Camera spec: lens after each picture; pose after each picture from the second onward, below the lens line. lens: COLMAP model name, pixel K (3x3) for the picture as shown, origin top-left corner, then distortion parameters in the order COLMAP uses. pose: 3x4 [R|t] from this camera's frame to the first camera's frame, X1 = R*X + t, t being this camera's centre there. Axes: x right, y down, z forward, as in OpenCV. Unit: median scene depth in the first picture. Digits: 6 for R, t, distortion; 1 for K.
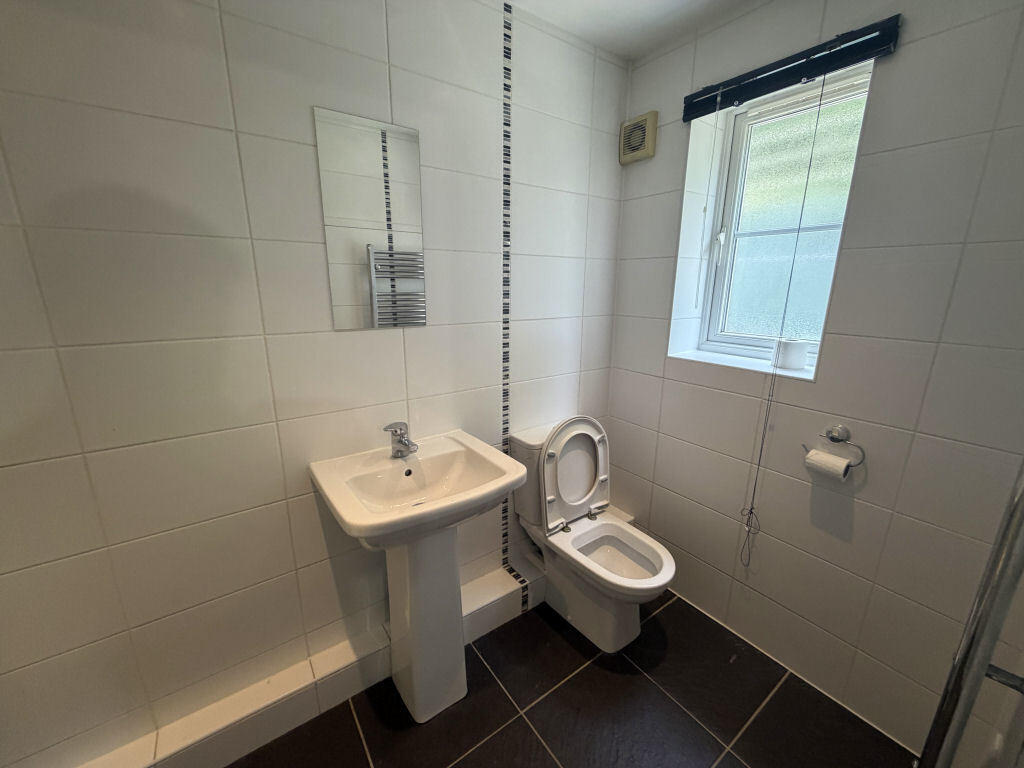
lens RADIAL K [[403.2, 0, 508.6], [0, 403.2, 383.8], [0, 0, 1]] dist [0.001695, -0.009111]
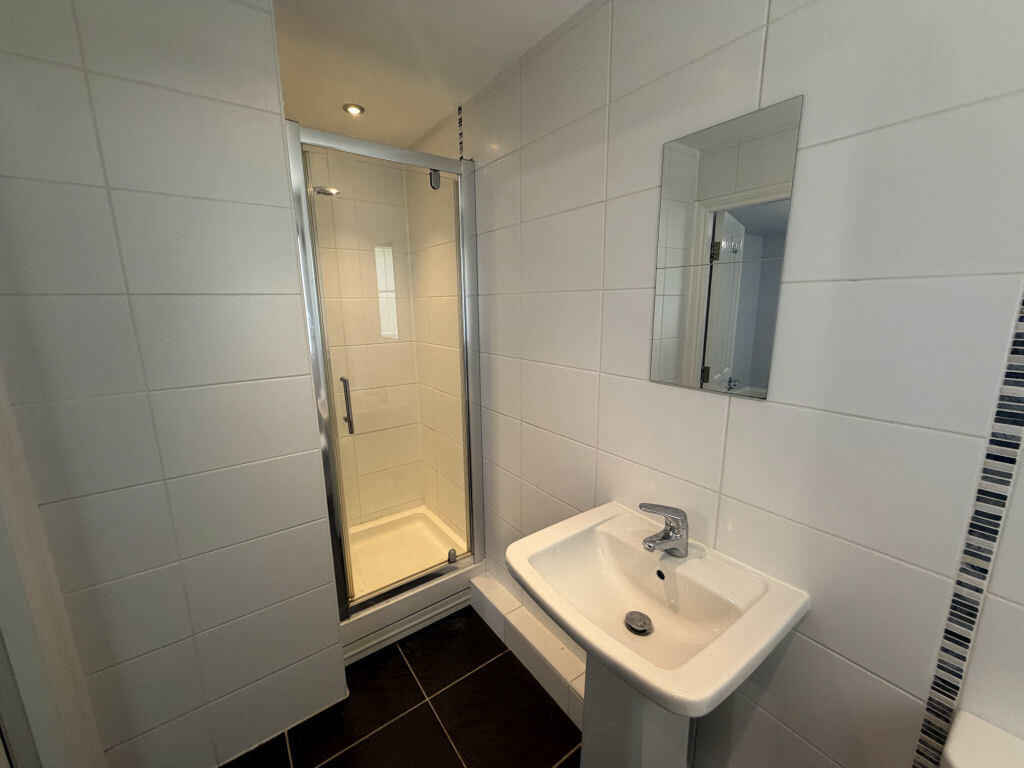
lens RADIAL K [[403.2, 0, 508.6], [0, 403.2, 383.8], [0, 0, 1]] dist [0.001695, -0.009111]
pose [[0.001375, 0.186873, -0.982383, 0.354897], [-0.233778, 0.955222, 0.181379, -0.162770], [0.972289, 0.229410, 0.045000, 0.490332]]
